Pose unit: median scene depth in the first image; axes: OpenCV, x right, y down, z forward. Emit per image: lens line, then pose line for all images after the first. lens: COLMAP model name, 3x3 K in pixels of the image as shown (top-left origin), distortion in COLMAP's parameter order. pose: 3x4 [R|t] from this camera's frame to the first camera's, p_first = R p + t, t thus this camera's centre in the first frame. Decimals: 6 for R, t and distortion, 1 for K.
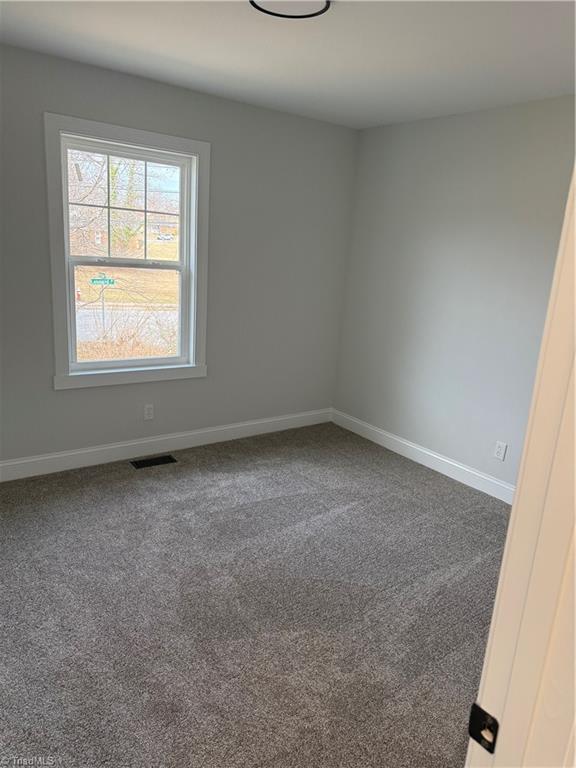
lens RADIAL K [[542.2, 0, 291.1], [0, 542.2, 383.1], [0, 0, 1]] dist [0.104412, -0.000653]
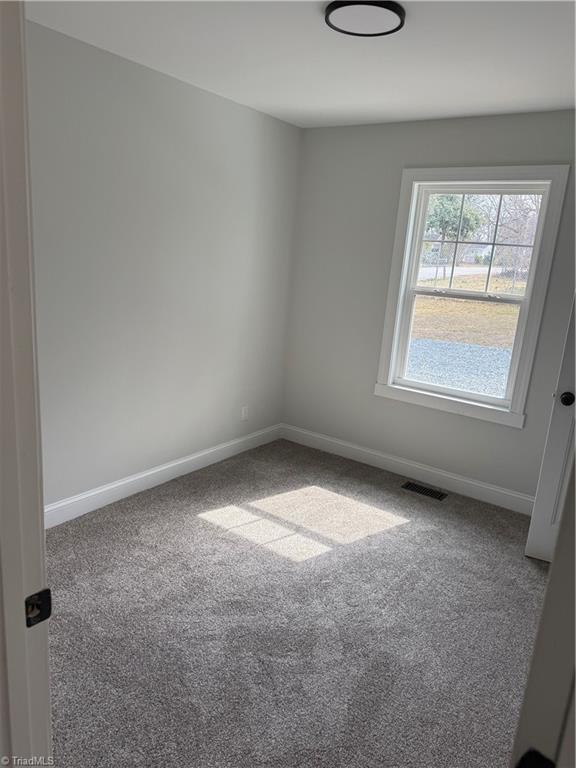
lens RADIAL K [[542.2, 0, 291.1], [0, 542.2, 383.1], [0, 0, 1]] dist [0.104412, -0.000653]
pose [[0.300622, 0.191121, -0.934398, 0.586488], [-0.286509, 0.952562, 0.102659, -0.076484], [0.909692, 0.236852, 0.341119, 0.406538]]
